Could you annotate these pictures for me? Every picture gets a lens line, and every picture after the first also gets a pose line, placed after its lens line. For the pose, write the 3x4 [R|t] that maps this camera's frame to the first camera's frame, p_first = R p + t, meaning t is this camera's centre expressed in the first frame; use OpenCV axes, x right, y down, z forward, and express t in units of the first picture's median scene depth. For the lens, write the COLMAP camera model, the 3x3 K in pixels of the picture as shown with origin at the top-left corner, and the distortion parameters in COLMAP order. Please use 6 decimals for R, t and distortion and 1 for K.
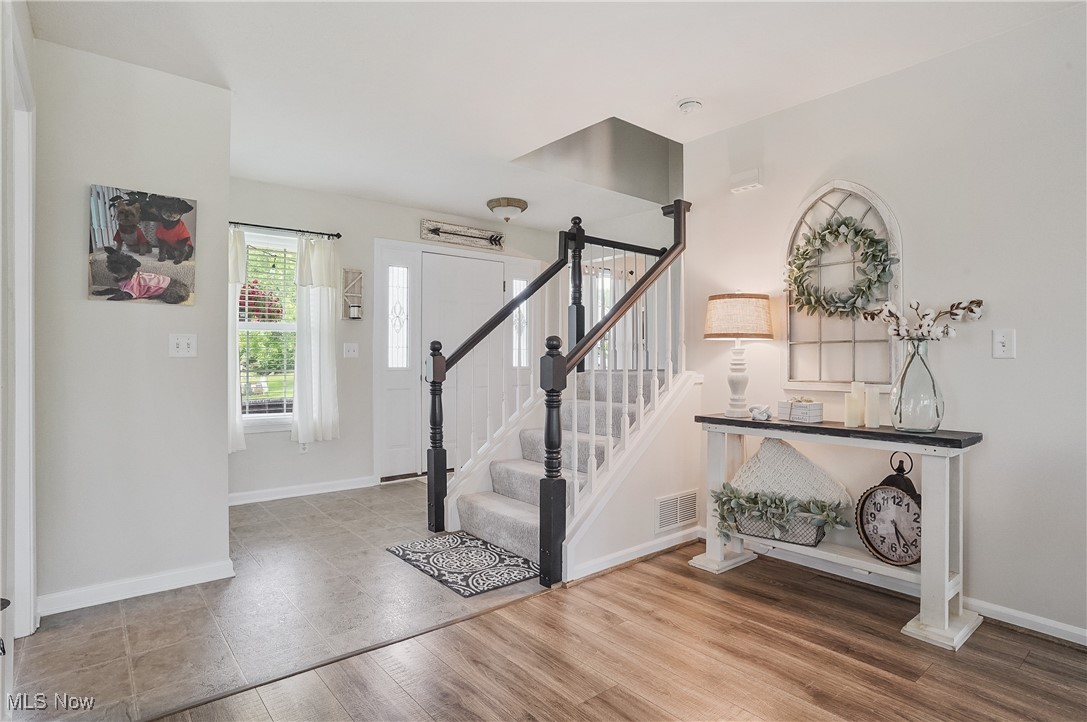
lens RADIAL K [[567.3, 0, 543.4], [0, 567.3, 356.9], [0, 0, 1]] dist [-0.055477, 0.023750]
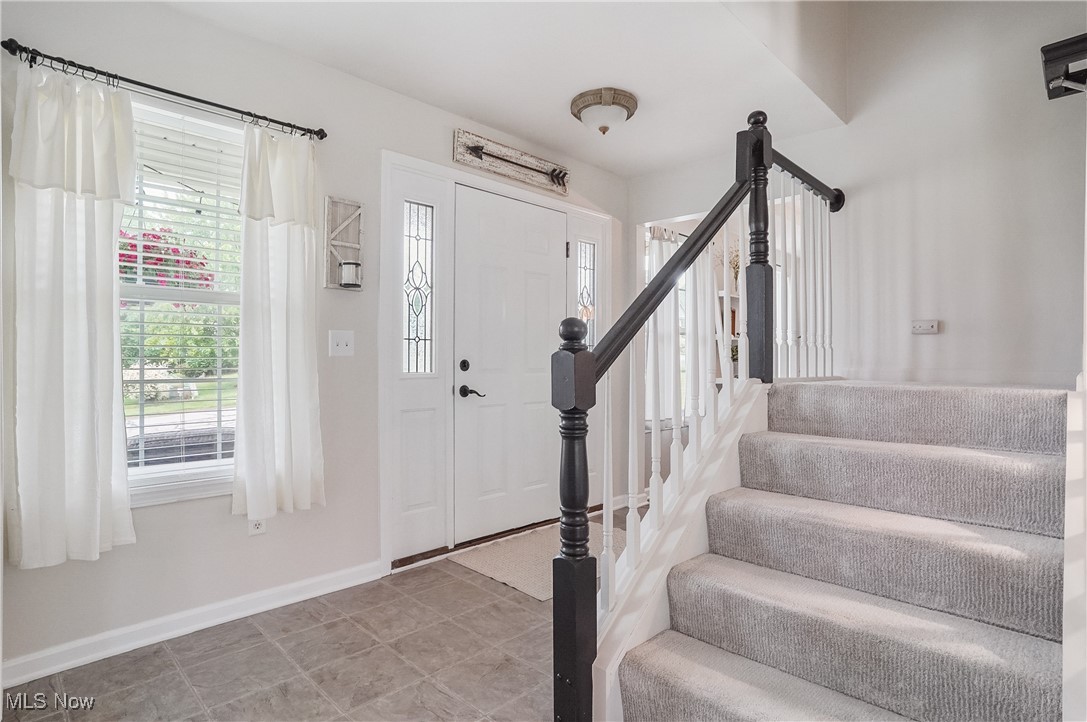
lens RADIAL K [[567.3, 0, 546.7], [0, 567.3, 364.8], [0, 0, 1]] dist [-0.055477, 0.023750]
pose [[0.994862, 0.002355, 0.101208, -0.199916], [-0.003589, 0.999921, 0.012015, 0.002771], [-0.101172, -0.012316, 0.994793, 0.431478]]
